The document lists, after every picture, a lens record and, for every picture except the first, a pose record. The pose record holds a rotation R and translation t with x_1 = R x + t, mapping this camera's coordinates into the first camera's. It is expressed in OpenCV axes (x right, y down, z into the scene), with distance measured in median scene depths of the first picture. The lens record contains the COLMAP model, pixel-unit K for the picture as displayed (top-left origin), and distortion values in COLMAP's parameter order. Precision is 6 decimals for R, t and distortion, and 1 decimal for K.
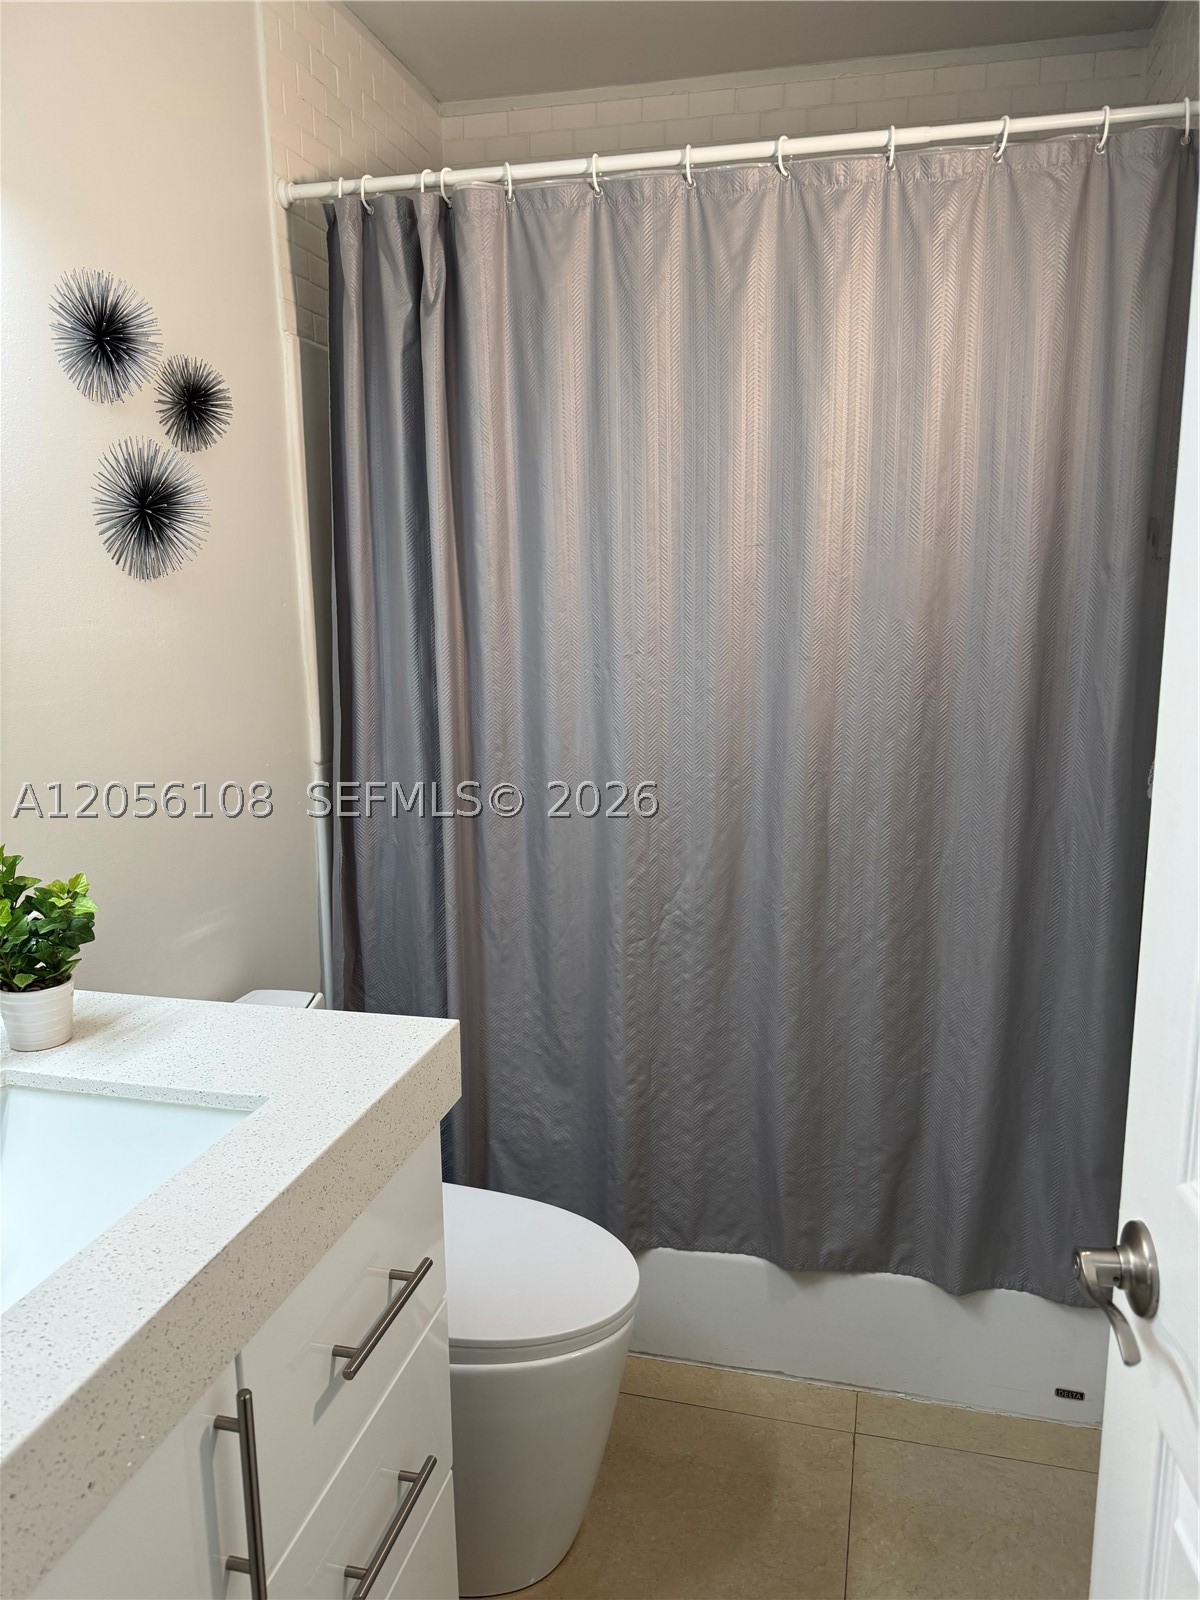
lens RADIAL K [[1119.9, 0, 598.8], [0, 1119.9, 766.9], [0, 0, 1]] dist [0.088995, -0.154638]
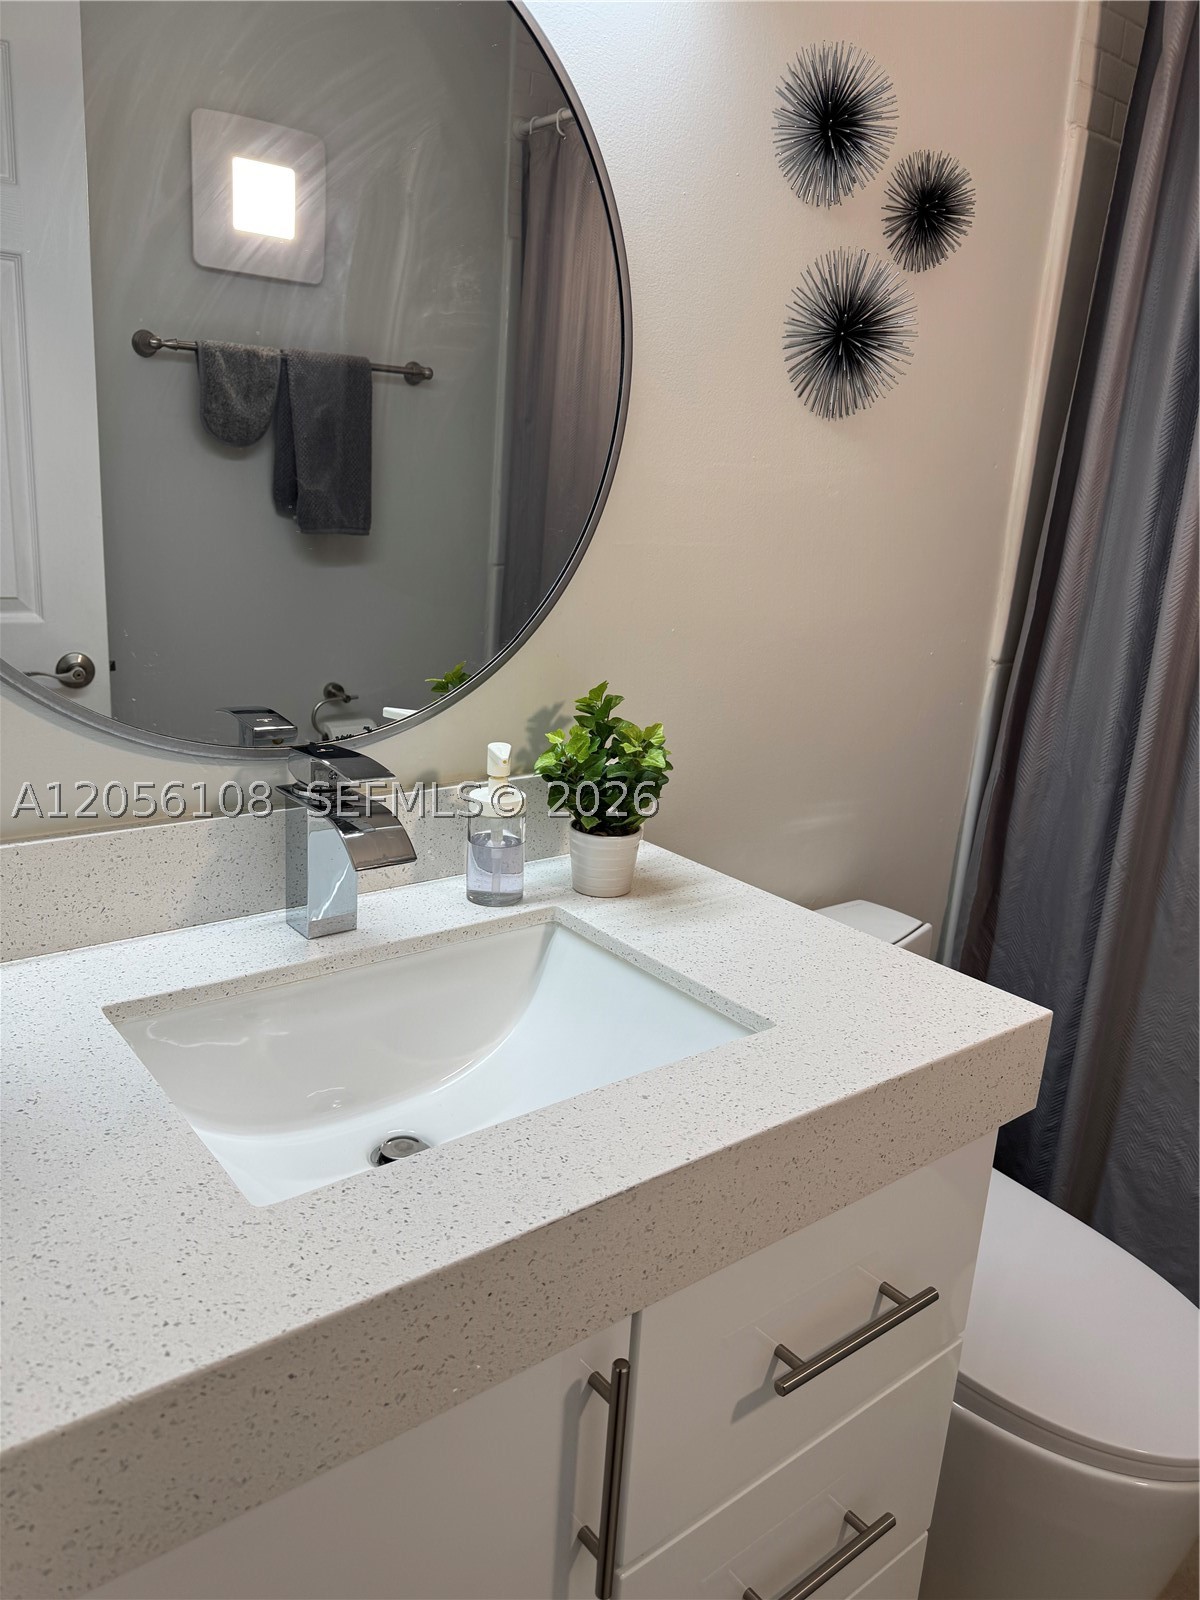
lens RADIAL K [[1116.6, 0, 600.0], [0, 1116.6, 800.0], [0, 0, 1]] dist [0.027930, -0.044382]
pose [[0.788445, 0.216336, -0.575806, 0.033201], [-0.156023, 0.975833, 0.152990, 0.024200], [0.594988, -0.030786, 0.803145, 0.233914]]
